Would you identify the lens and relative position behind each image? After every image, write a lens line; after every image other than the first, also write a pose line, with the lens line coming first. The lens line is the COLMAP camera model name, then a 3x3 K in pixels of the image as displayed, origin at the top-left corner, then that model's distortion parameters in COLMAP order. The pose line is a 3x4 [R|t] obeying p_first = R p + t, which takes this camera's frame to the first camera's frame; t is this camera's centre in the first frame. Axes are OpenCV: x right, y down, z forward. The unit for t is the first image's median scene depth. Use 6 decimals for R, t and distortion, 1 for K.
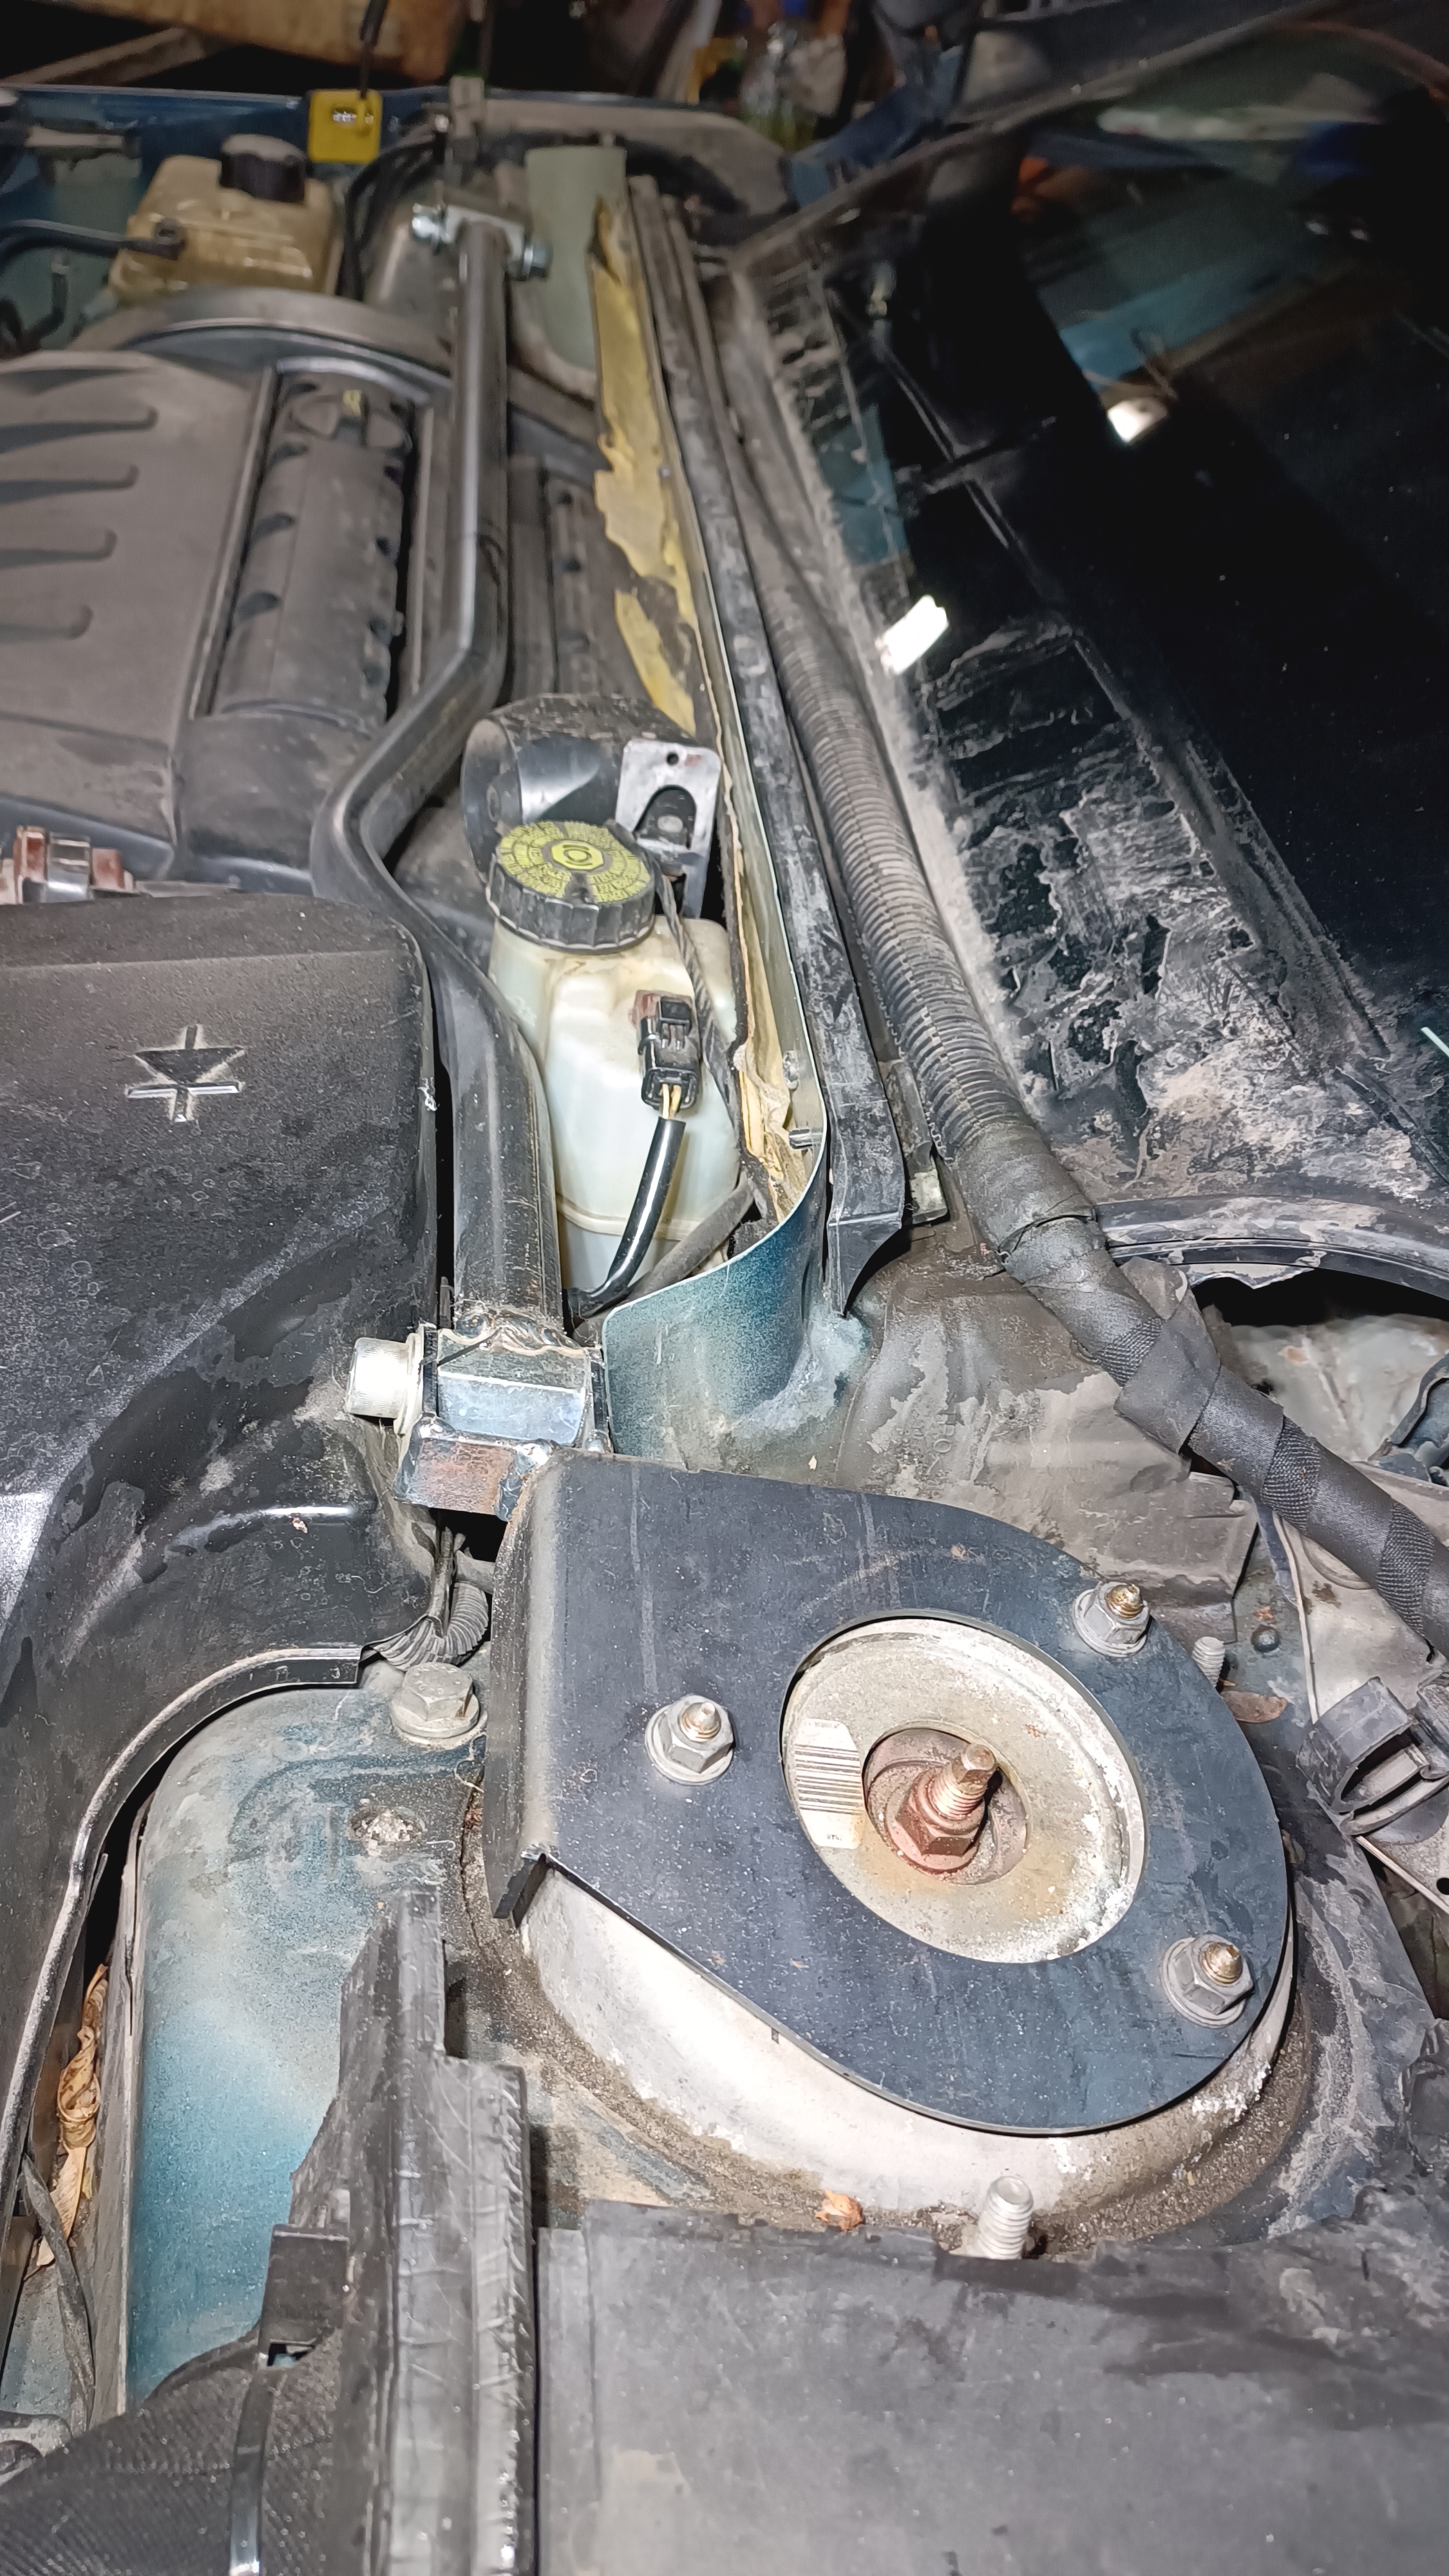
lens RADIAL K [[1907.5, 0, 727.2], [0, 1907.5, 1283.5], [0, 0, 1]] dist [0.008102, 0.003377]
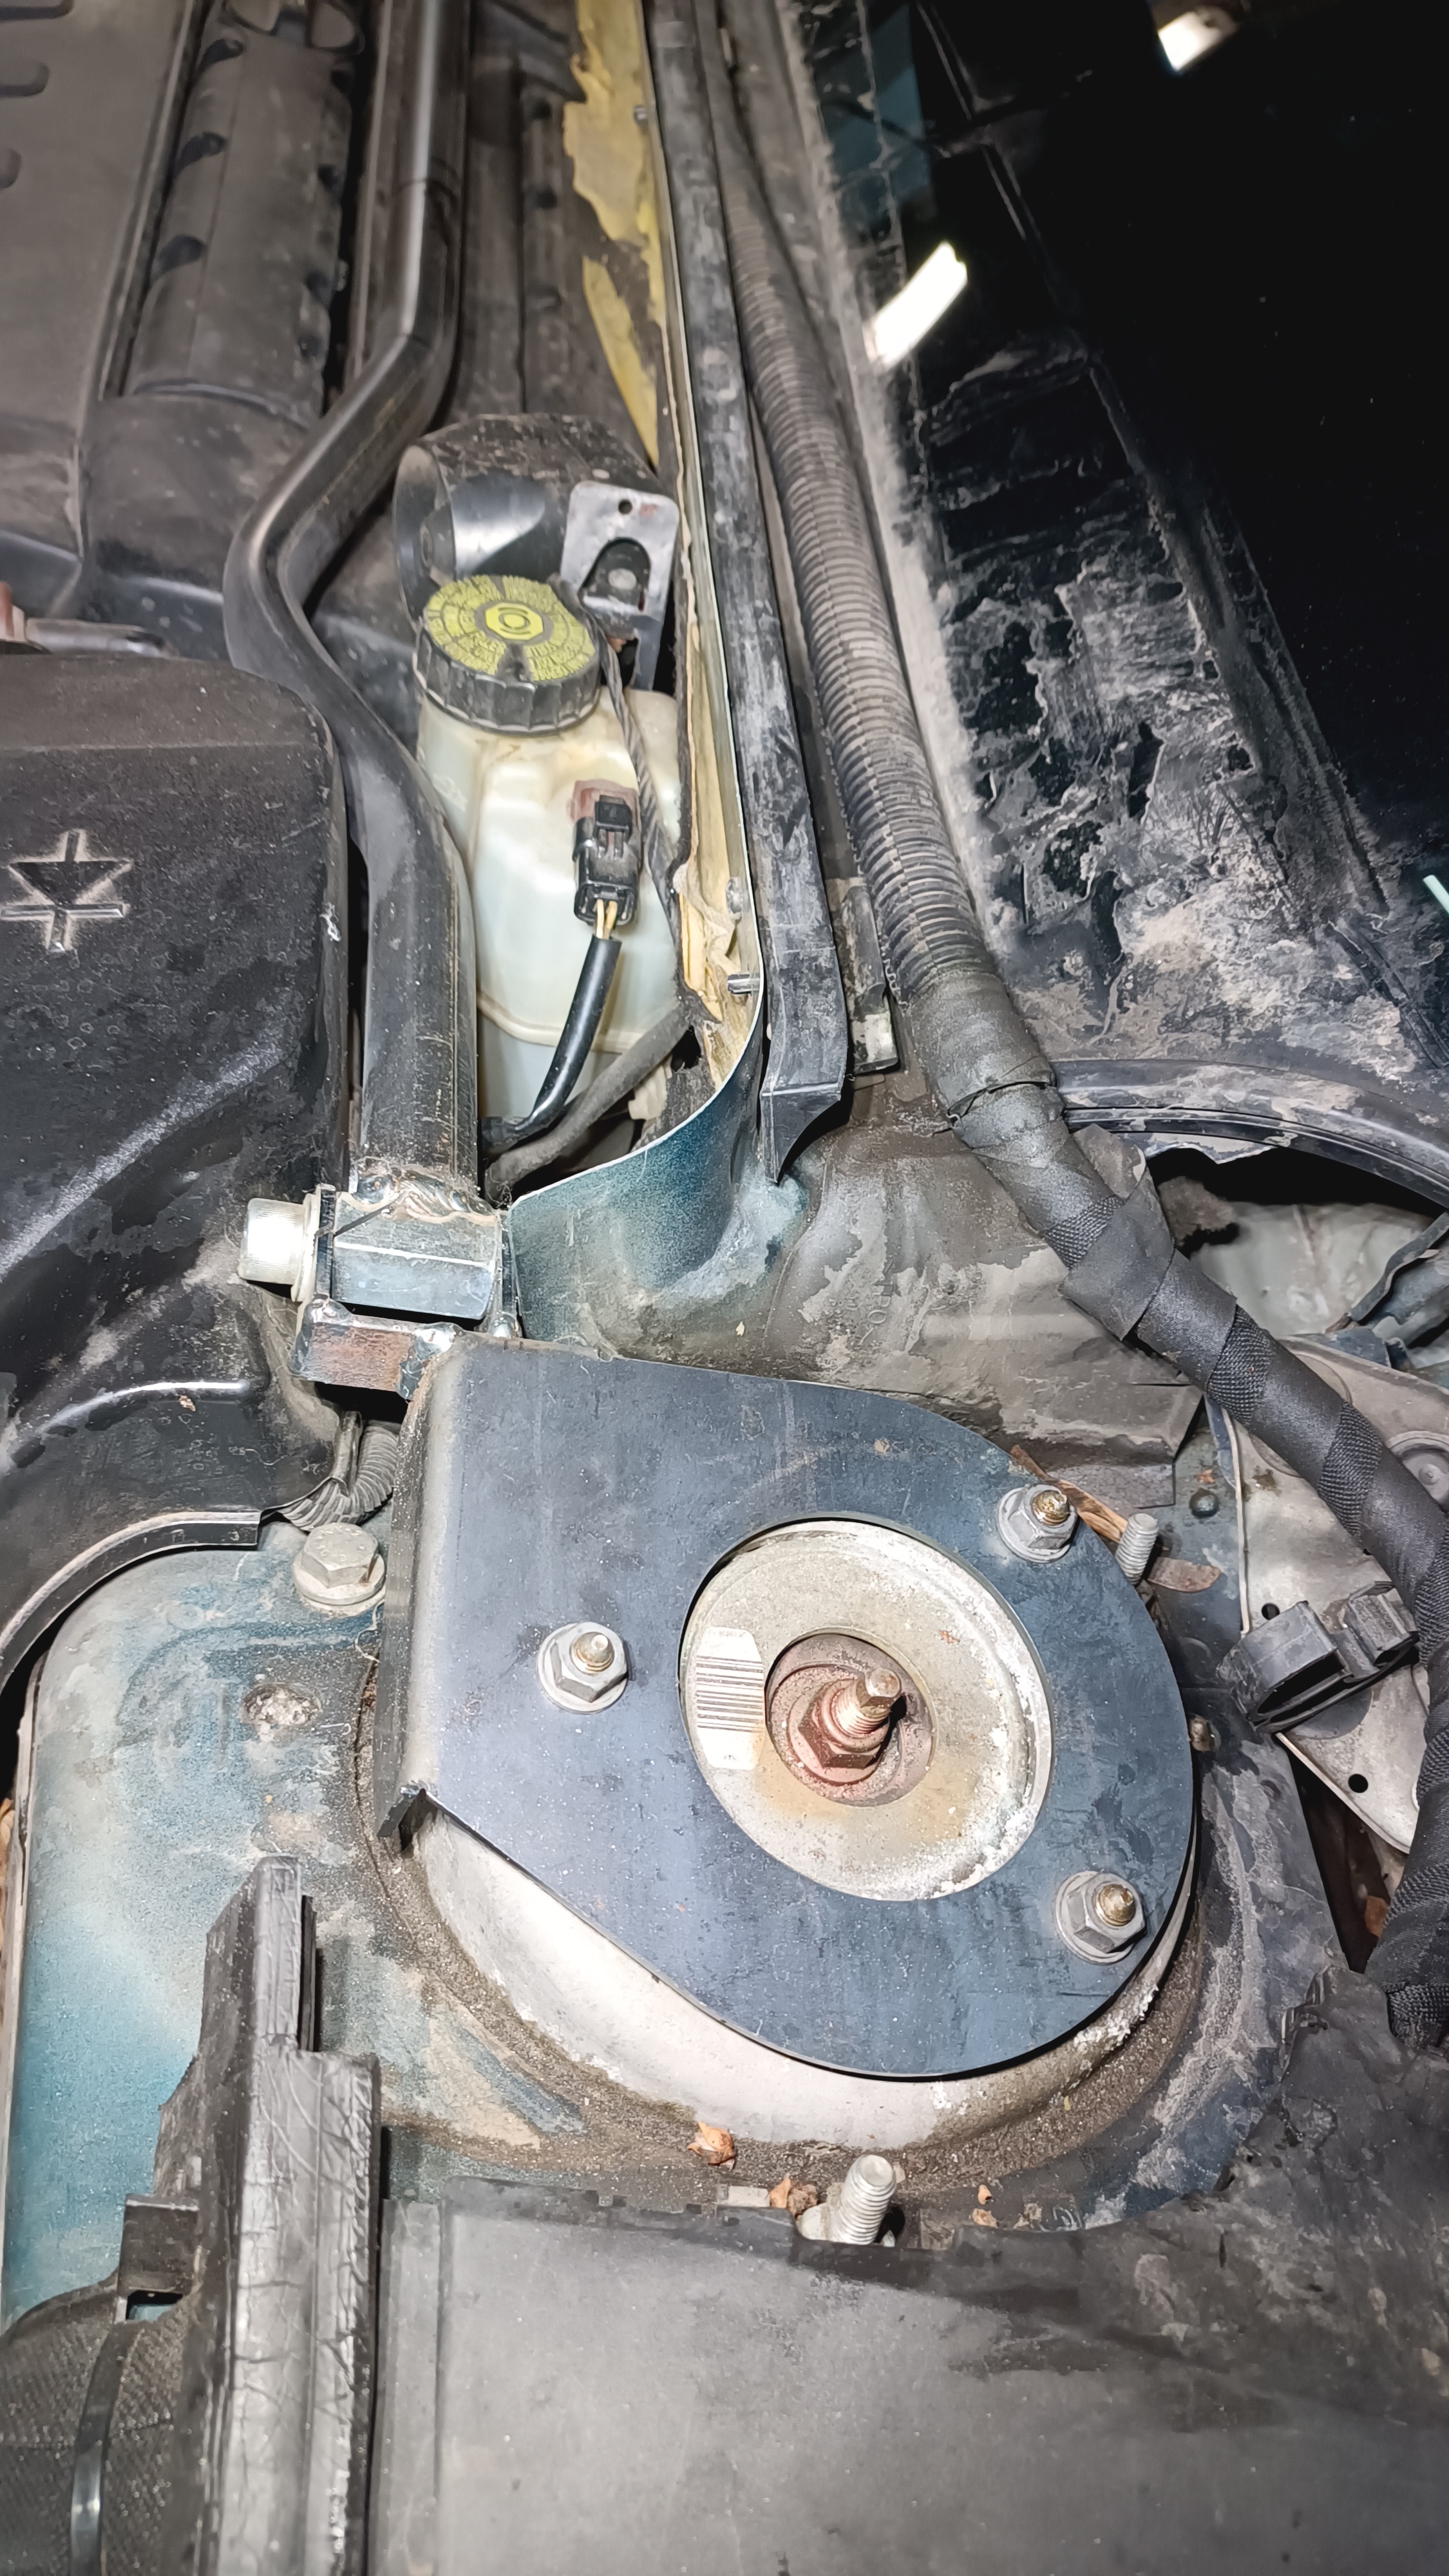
lens RADIAL K [[1916.5, 0, 727.7], [0, 1916.5, 1284.4], [0, 0, 1]] dist [-0.009055, 0.041131]
pose [[0.999342, 0.035654, 0.006626, 0.031582], [-0.036265, 0.982207, 0.184265, -0.102522], [0.000062, -0.184384, 0.982854, 0.066808]]
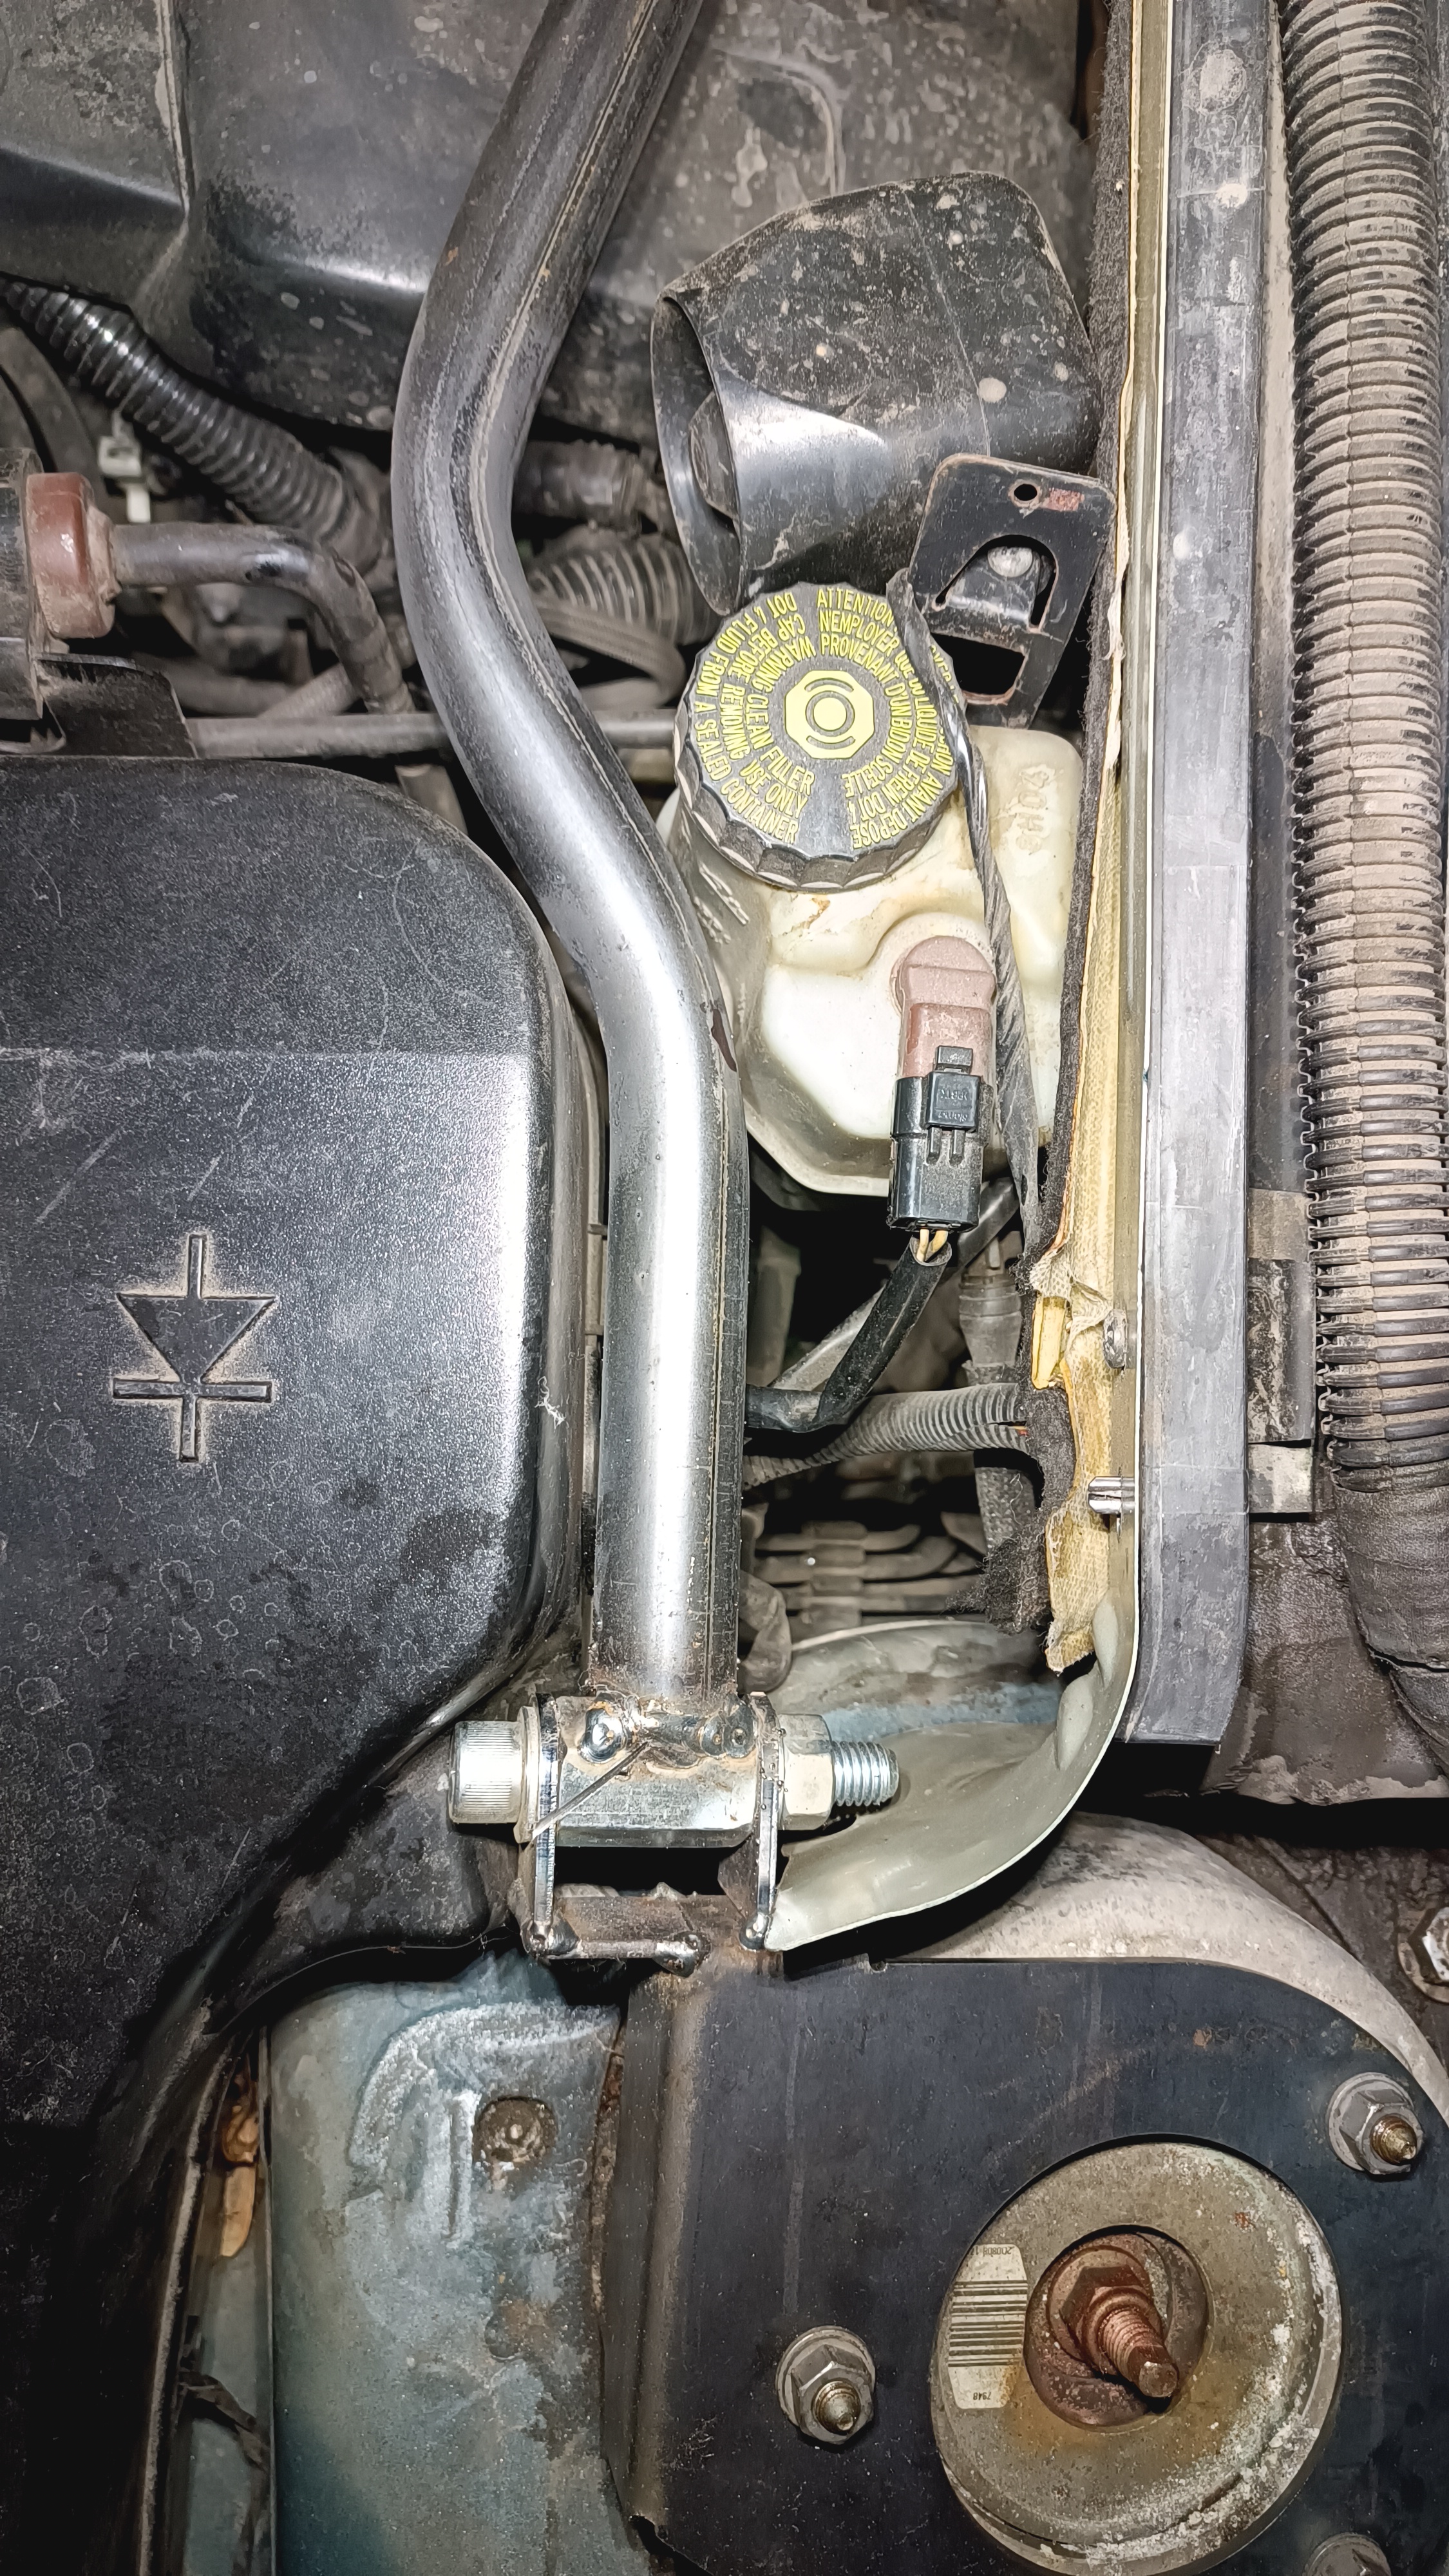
lens RADIAL K [[1931.2, 0, 731.2], [0, 1931.2, 1283.0], [0, 0, 1]] dist [0.003930, -0.004933]
pose [[0.987072, 0.131583, -0.091515, -0.037861], [-0.033580, 0.728081, 0.684669, -0.580325], [0.156721, -0.672744, 0.723086, 0.540793]]
